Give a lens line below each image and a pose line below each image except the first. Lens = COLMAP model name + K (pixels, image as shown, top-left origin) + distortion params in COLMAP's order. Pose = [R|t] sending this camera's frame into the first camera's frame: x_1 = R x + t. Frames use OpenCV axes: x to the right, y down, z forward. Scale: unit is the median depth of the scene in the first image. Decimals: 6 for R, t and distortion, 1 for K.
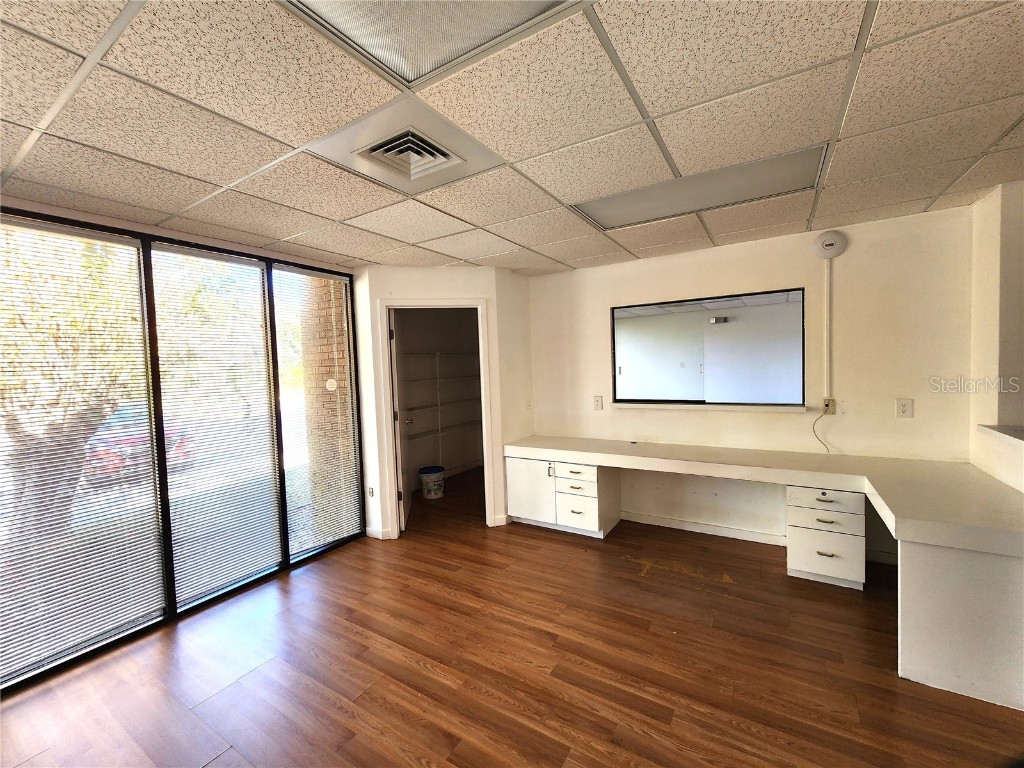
lens RADIAL K [[418.3, 0, 512.0], [0, 418.3, 384.0], [0, 0, 1]] dist [0.000862, 0.000192]
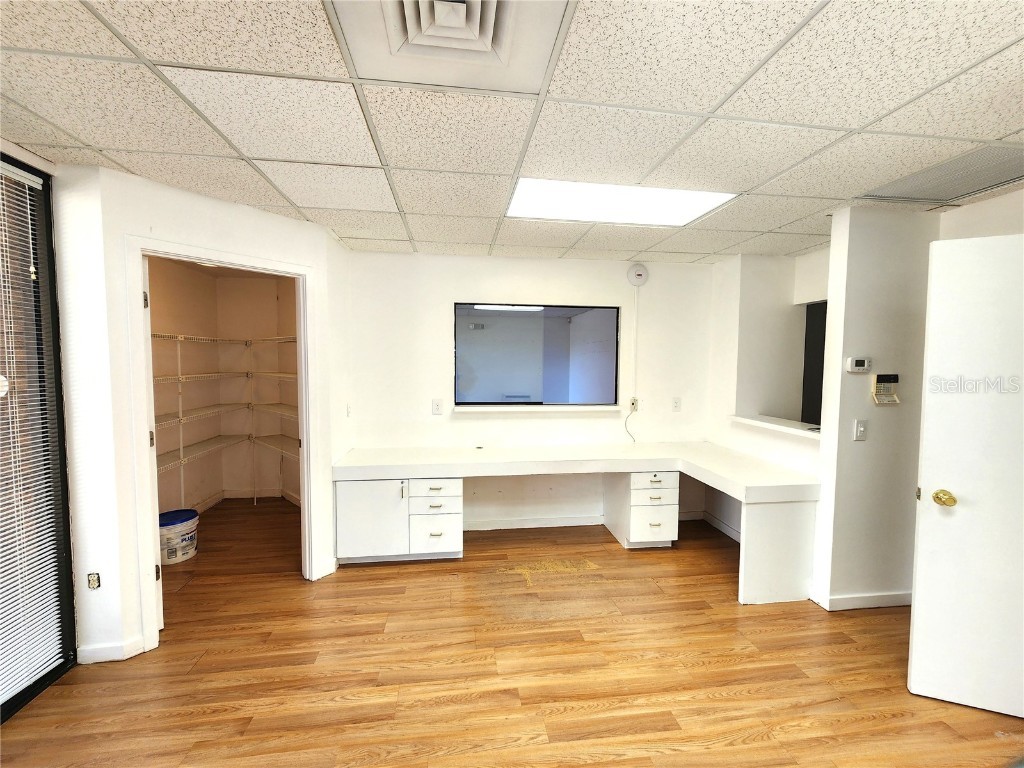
lens RADIAL K [[419.3, 0, 511.1], [0, 419.3, 384.5], [0, 0, 1]] dist [-0.000352, 0.000324]
pose [[0.769819, 0.005952, 0.638234, -0.312890], [-0.006112, 0.999979, -0.001954, -0.002025], [-0.638232, -0.002397, 0.769840, 0.263948]]
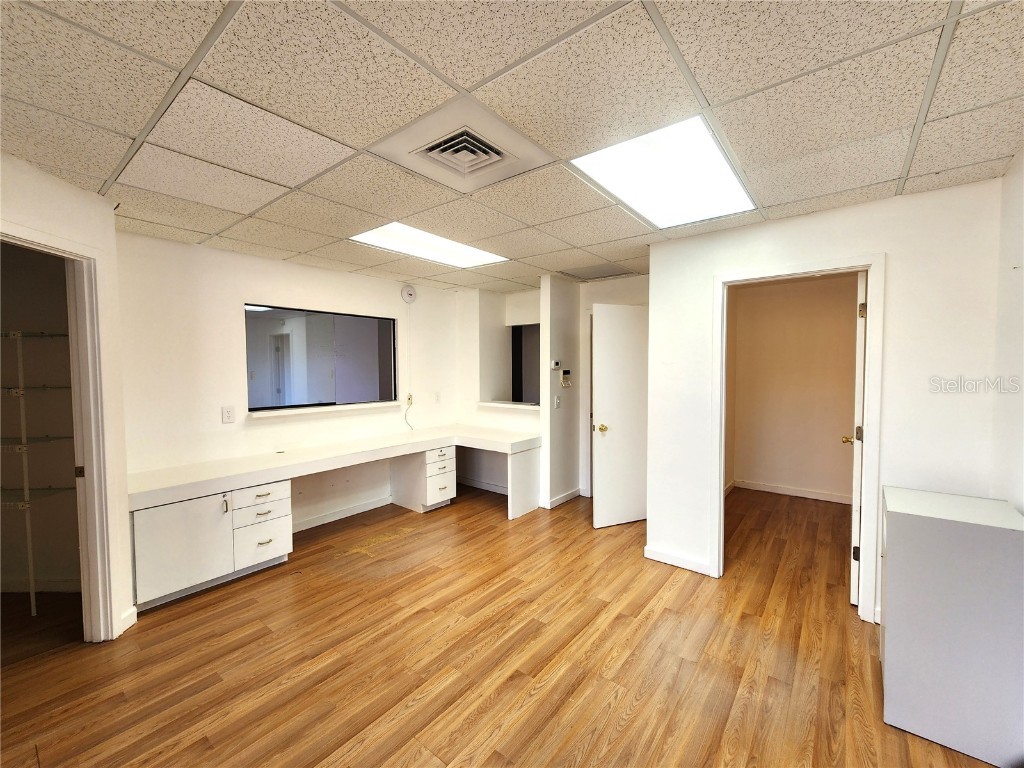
lens RADIAL K [[420.5, 0, 509.8], [0, 420.5, 383.9], [0, 0, 1]] dist [-0.001951, 0.000722]
pose [[0.114375, -0.007143, 0.993412, -0.700880], [0.044586, 0.999003, 0.002049, 0.009027], [-0.992437, 0.044058, 0.114579, 0.445464]]
